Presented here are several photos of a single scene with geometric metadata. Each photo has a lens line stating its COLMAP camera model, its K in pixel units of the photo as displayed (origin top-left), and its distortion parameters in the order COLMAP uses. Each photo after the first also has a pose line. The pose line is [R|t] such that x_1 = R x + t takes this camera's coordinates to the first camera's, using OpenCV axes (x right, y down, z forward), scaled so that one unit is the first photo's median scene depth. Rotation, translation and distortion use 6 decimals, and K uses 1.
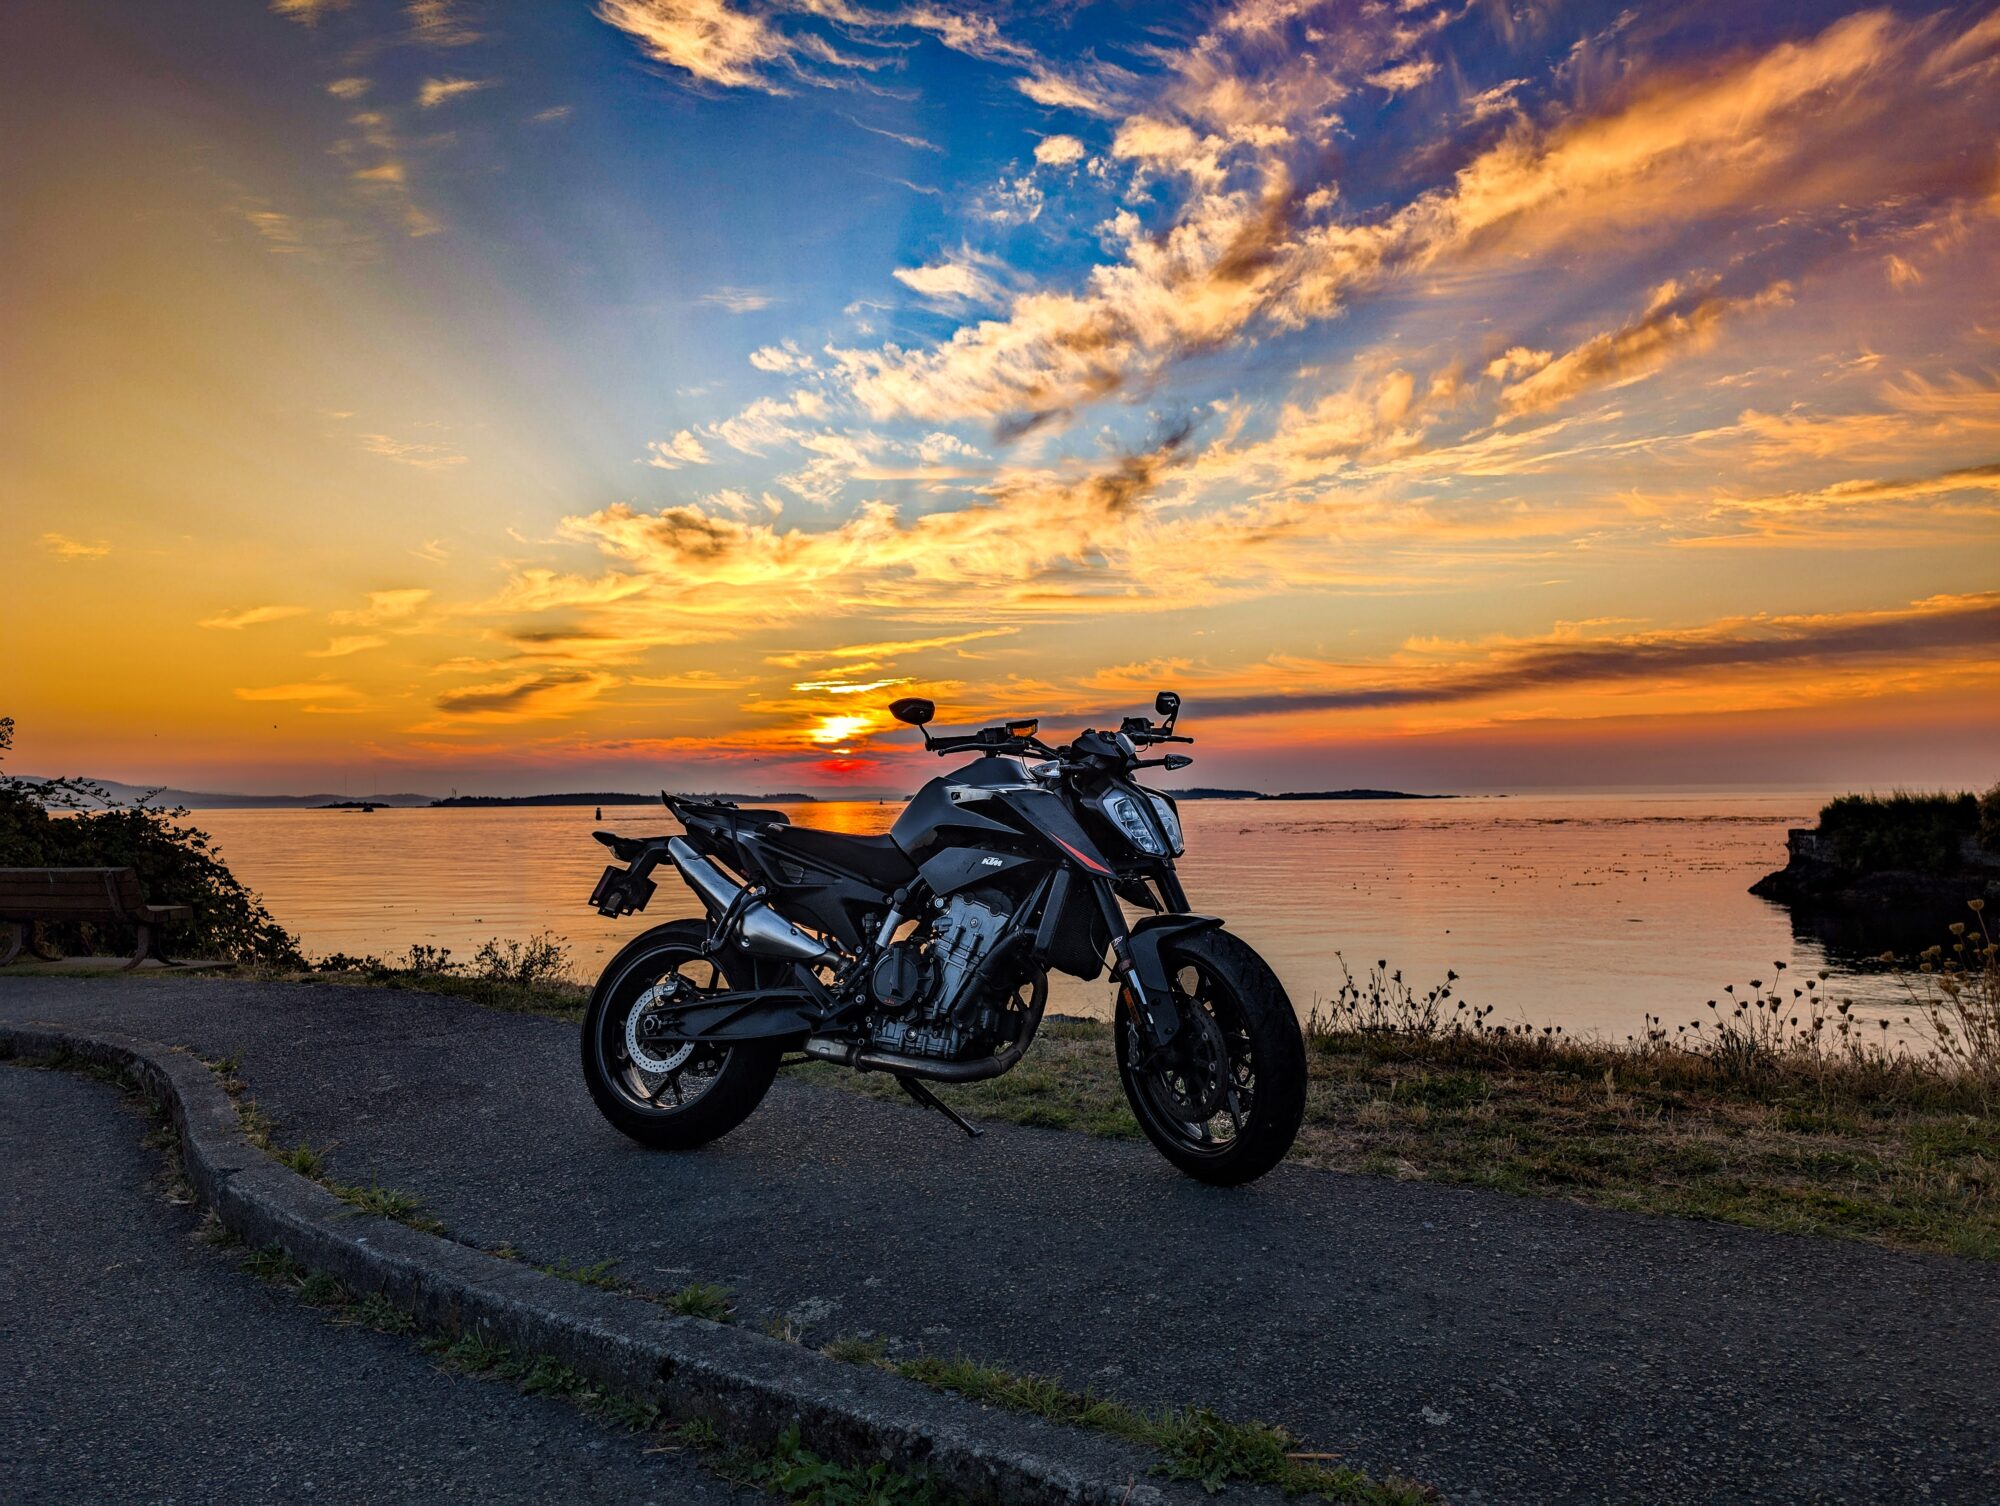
lens RADIAL K [[1428.0, 0, 1000.4], [0, 1428.0, 714.6], [0, 0, 1]] dist [0.018947, -0.034596]
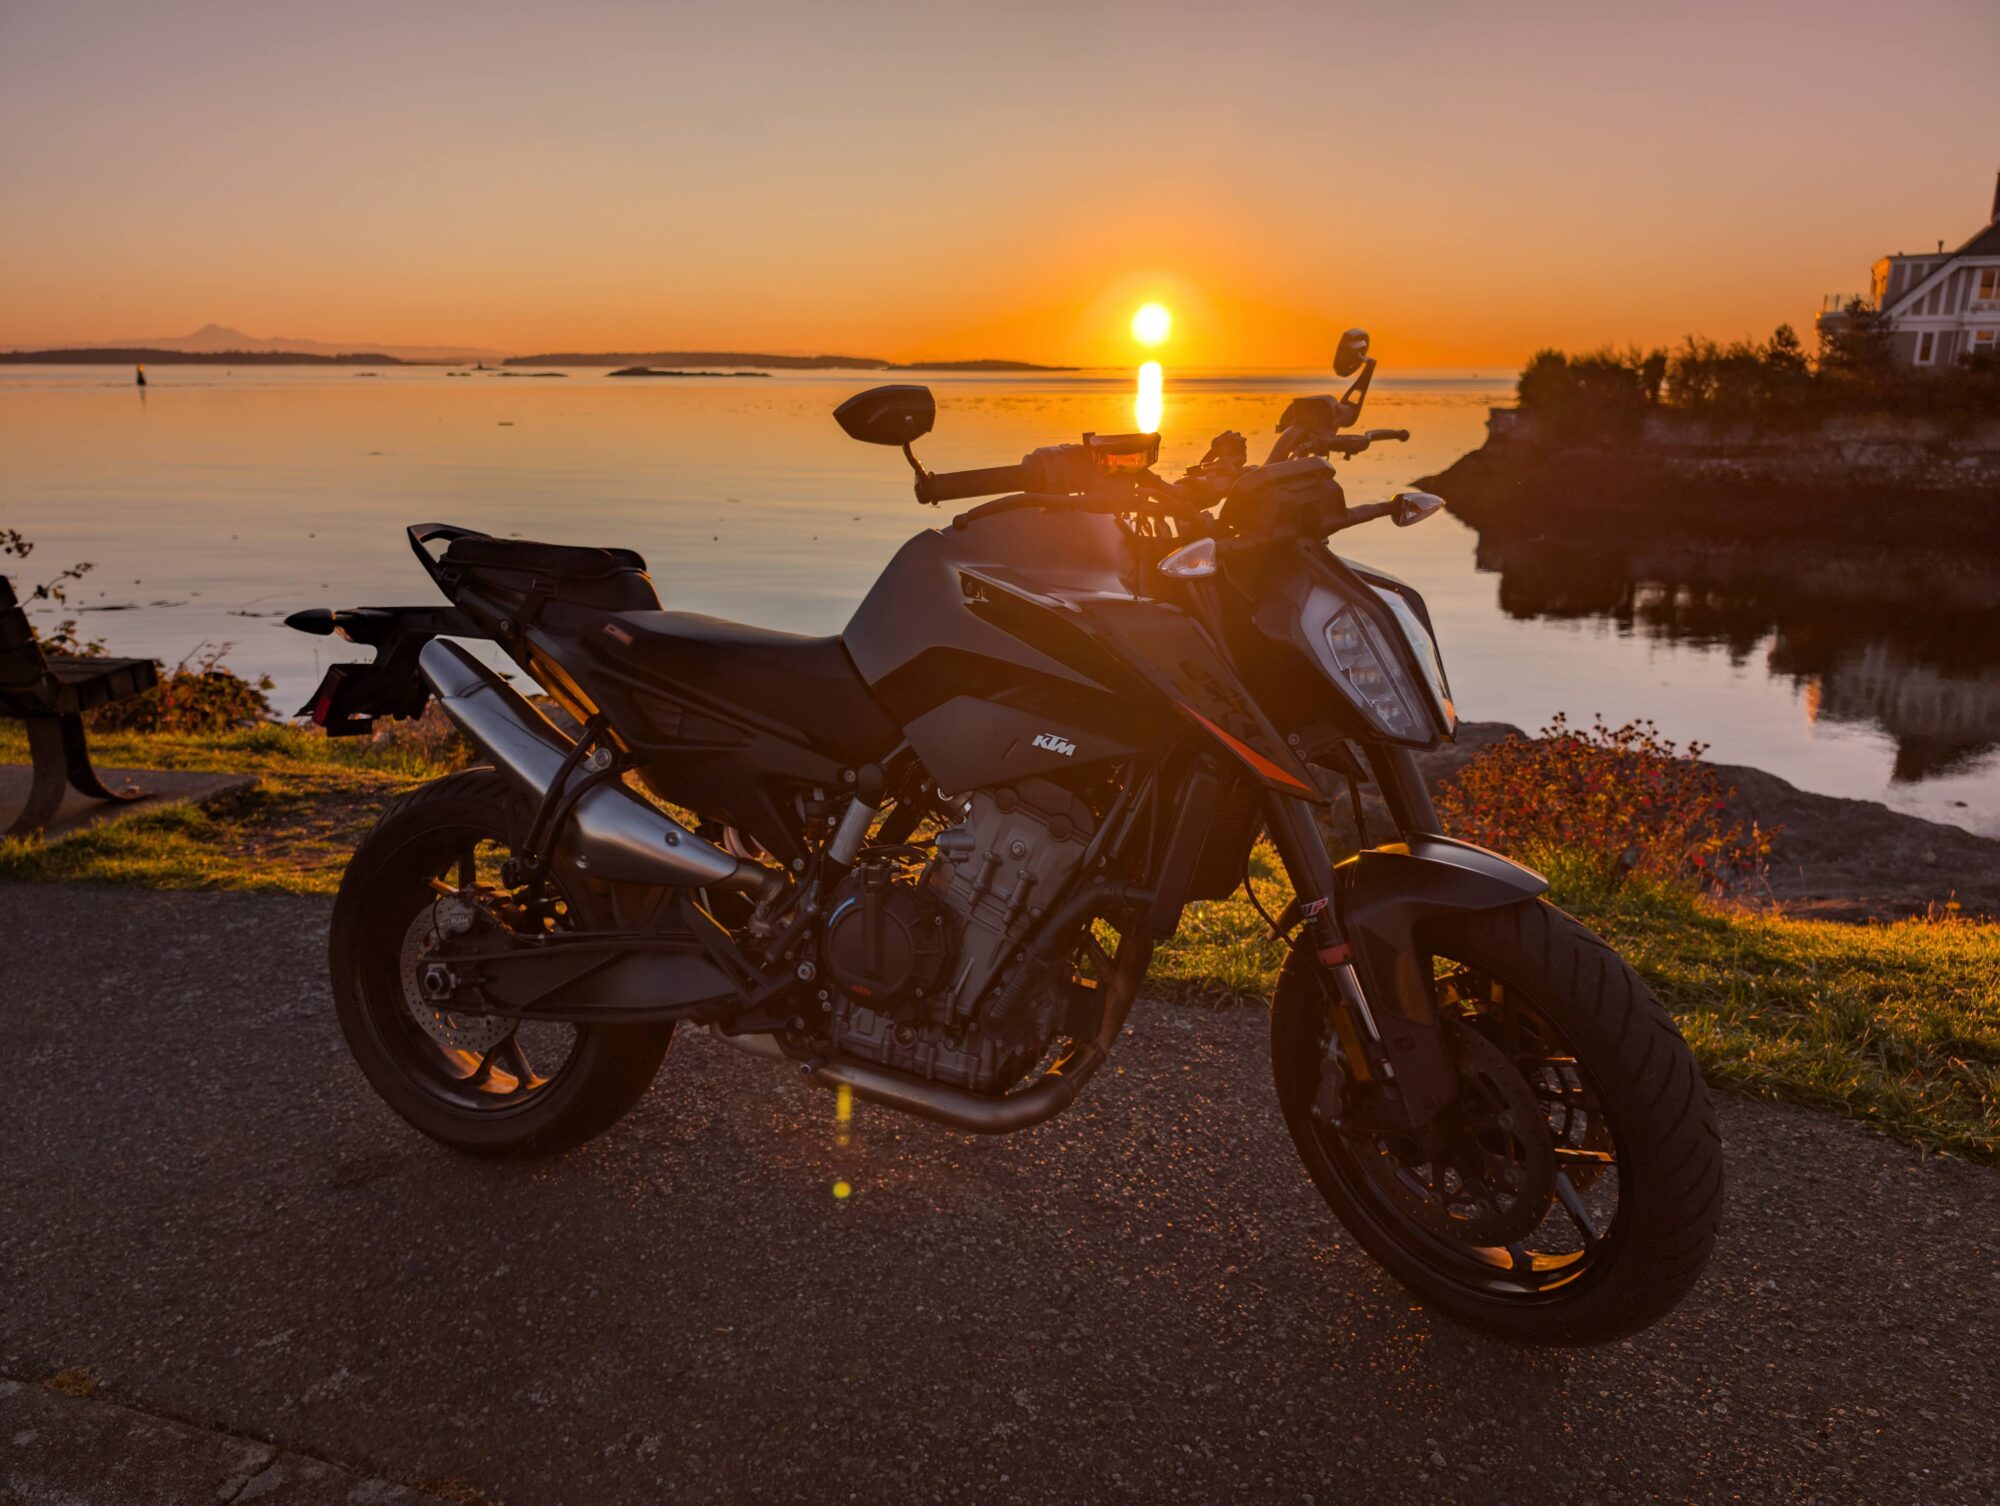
lens RADIAL K [[1371.7, 0, 1003.0], [0, 1371.7, 746.5], [0, 0, 1]] dist [0.008200, -0.006546]
pose [[0.998790, -0.031203, 0.038024, -0.042342], [0.014455, 0.925099, 0.379450, -0.076281], [-0.047016, -0.378442, 0.924430, 0.570045]]
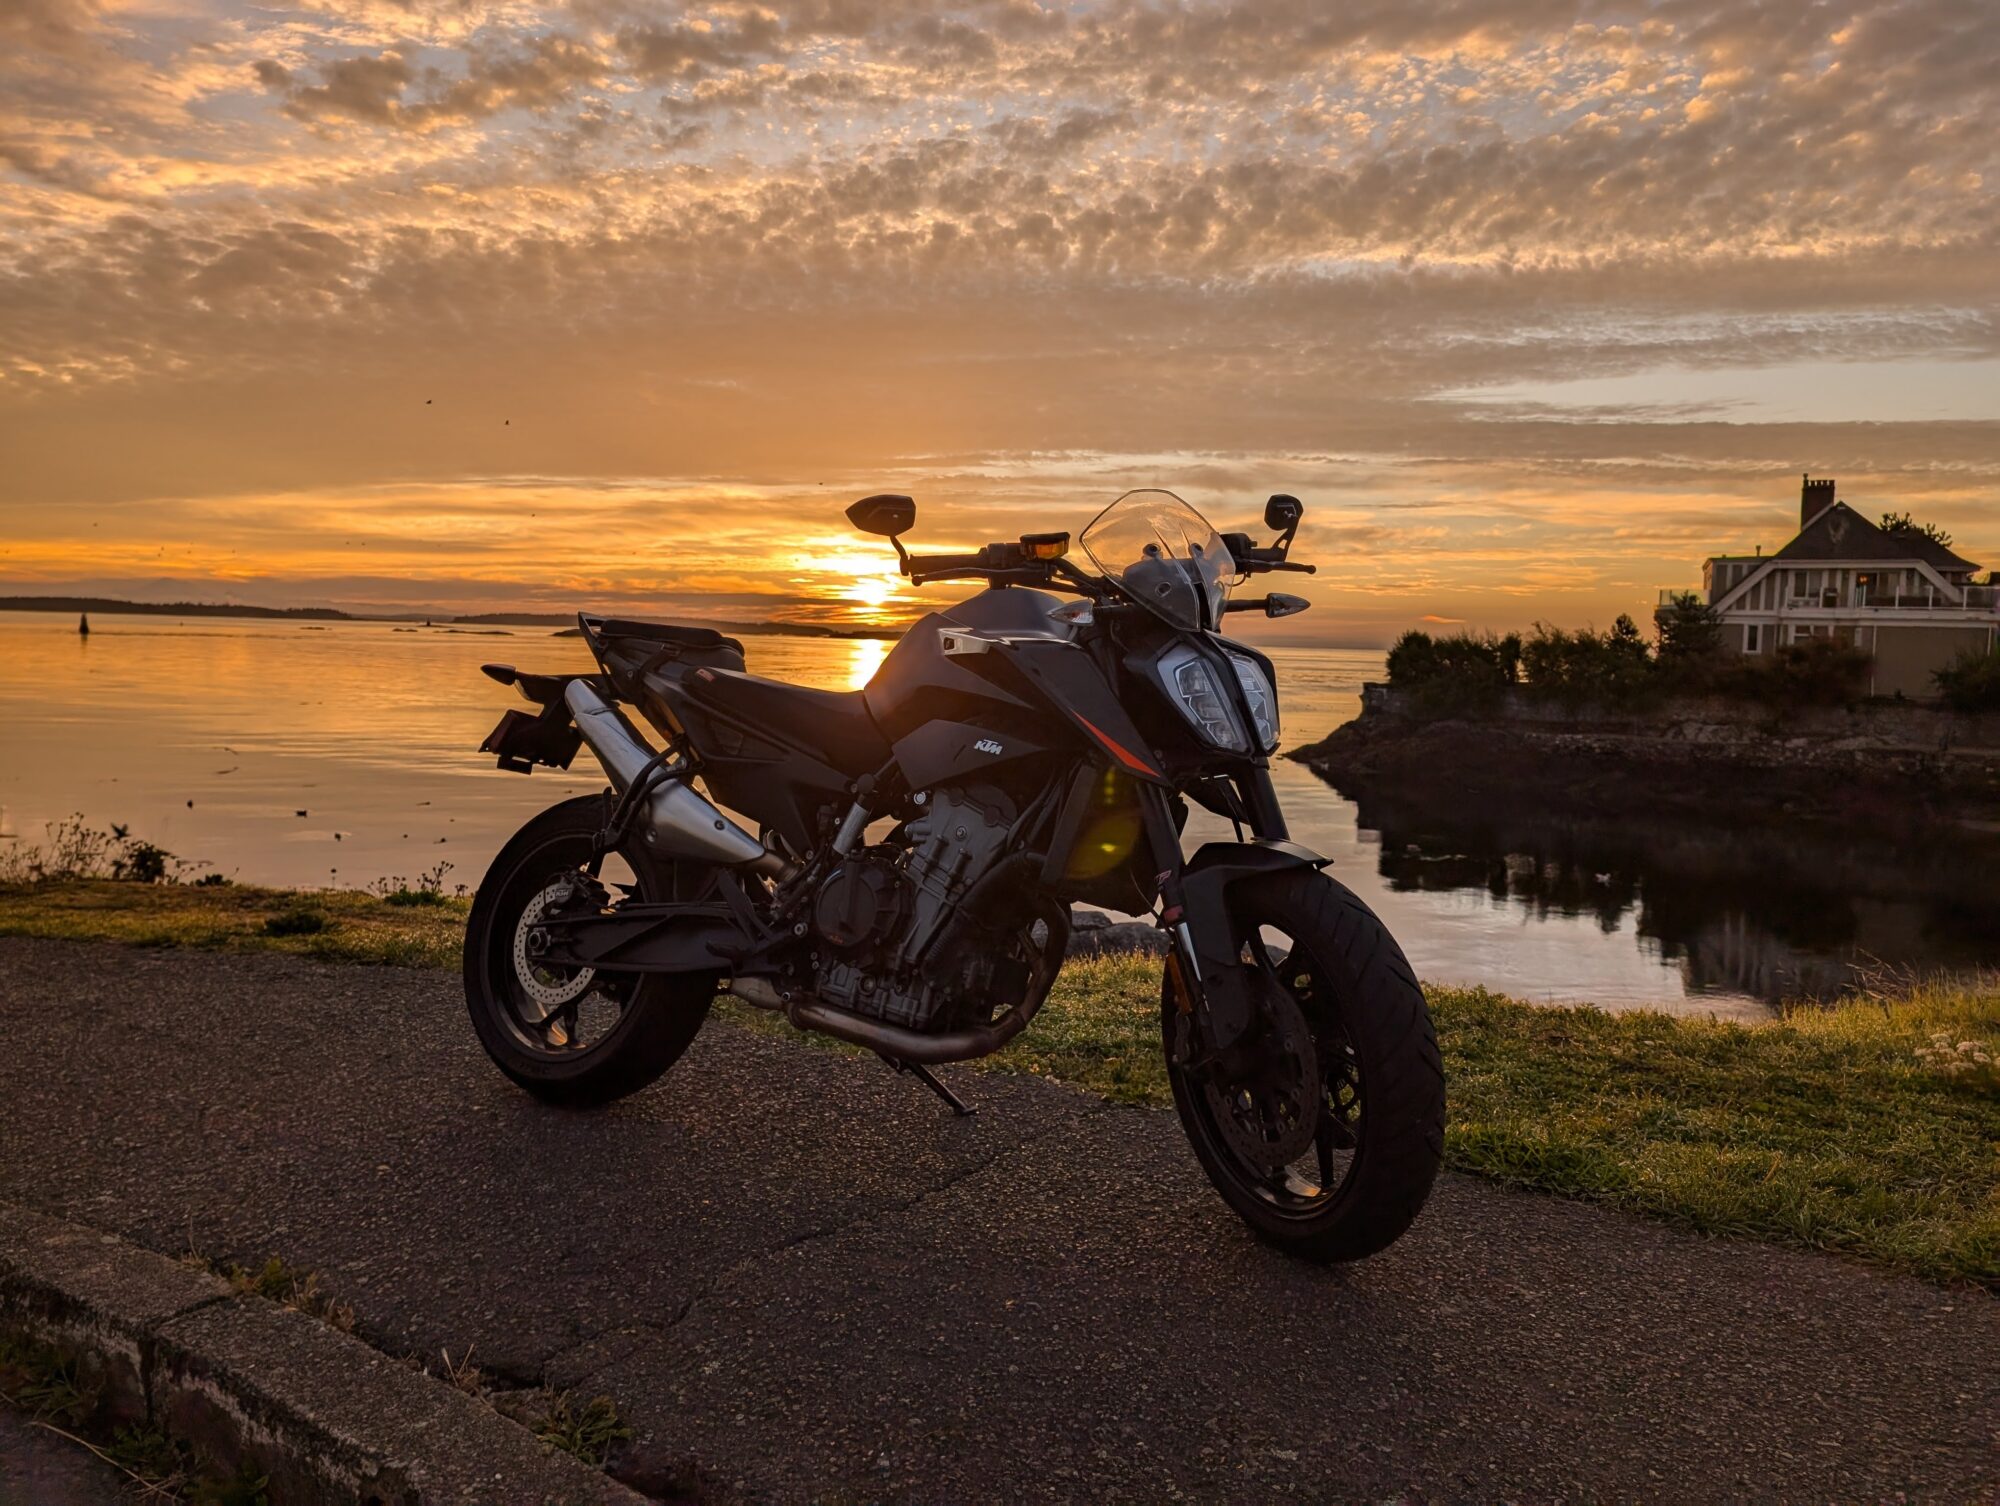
lens RADIAL K [[1471.7, 0, 1001.8], [0, 1471.7, 701.5], [0, 0, 1]] dist [0.025452, -0.003886]
pose [[0.991974, 0.045093, -0.118126, 0.081760], [-0.029206, 0.990696, 0.132920, -0.009658], [0.123021, -0.128403, 0.984062, 0.329713]]
